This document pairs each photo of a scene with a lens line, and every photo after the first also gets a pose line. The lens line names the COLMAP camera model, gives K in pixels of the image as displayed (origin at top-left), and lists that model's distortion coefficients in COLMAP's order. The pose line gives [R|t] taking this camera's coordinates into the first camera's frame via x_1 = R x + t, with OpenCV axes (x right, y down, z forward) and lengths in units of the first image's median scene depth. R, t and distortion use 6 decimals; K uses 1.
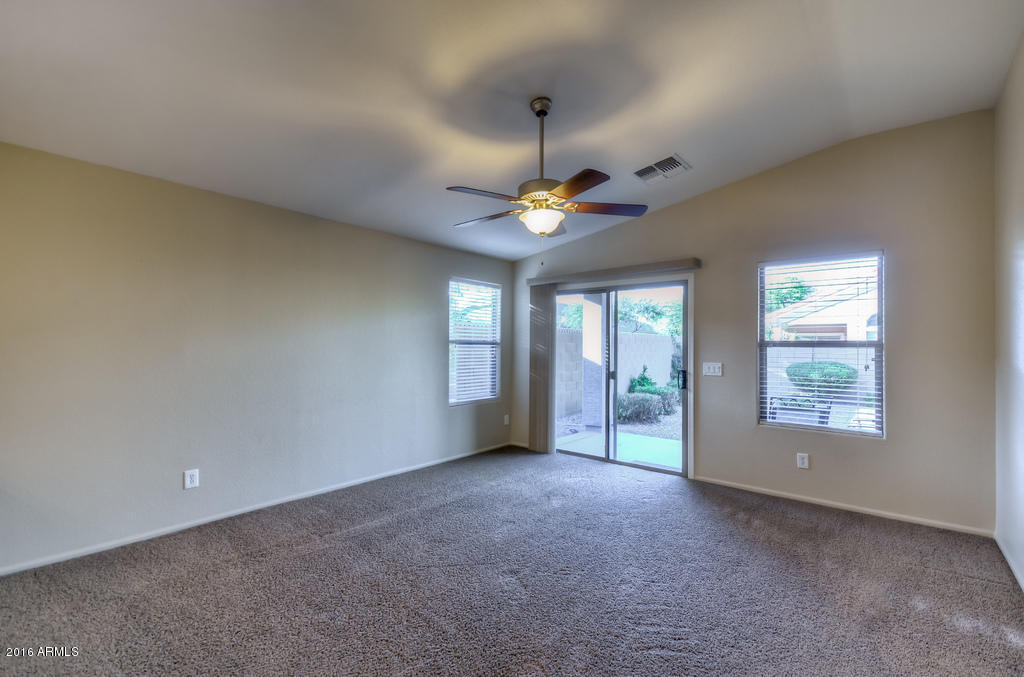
lens RADIAL K [[457.3, 0, 512.1], [0, 457.3, 343.9], [0, 0, 1]] dist [0.008306, -0.000660]
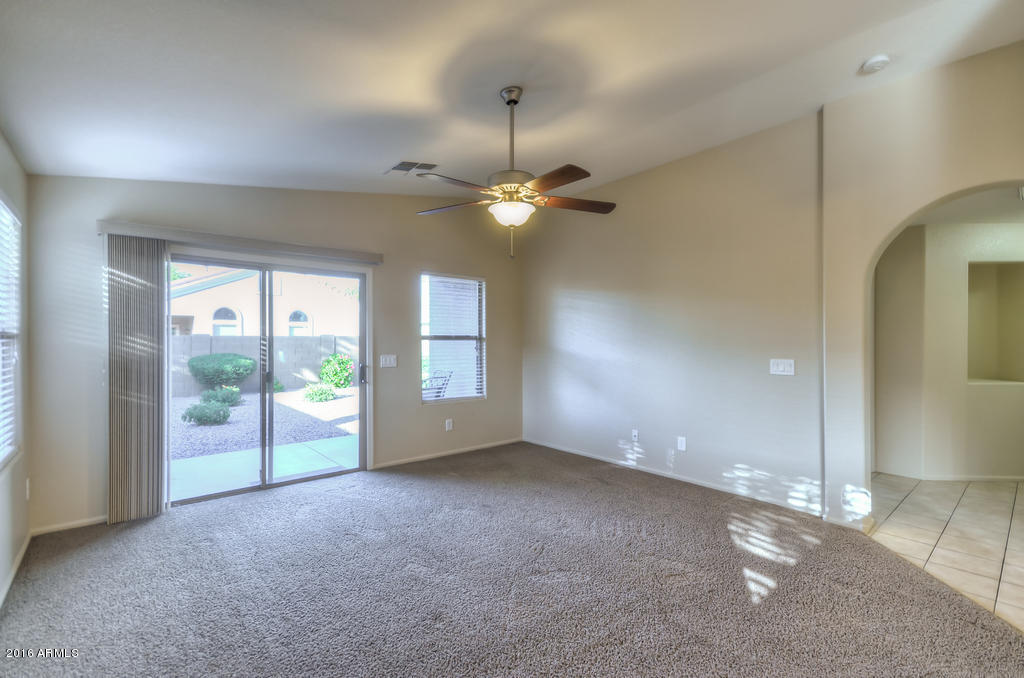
lens RADIAL K [[457.3, 0, 512.1], [0, 457.3, 344.4], [0, 0, 1]] dist [0.008306, -0.000660]
pose [[0.143756, -0.015958, 0.989484, -0.617809], [-0.004870, 0.999846, 0.016833, -0.004375], [-0.989601, -0.007238, 0.143656, 0.583916]]
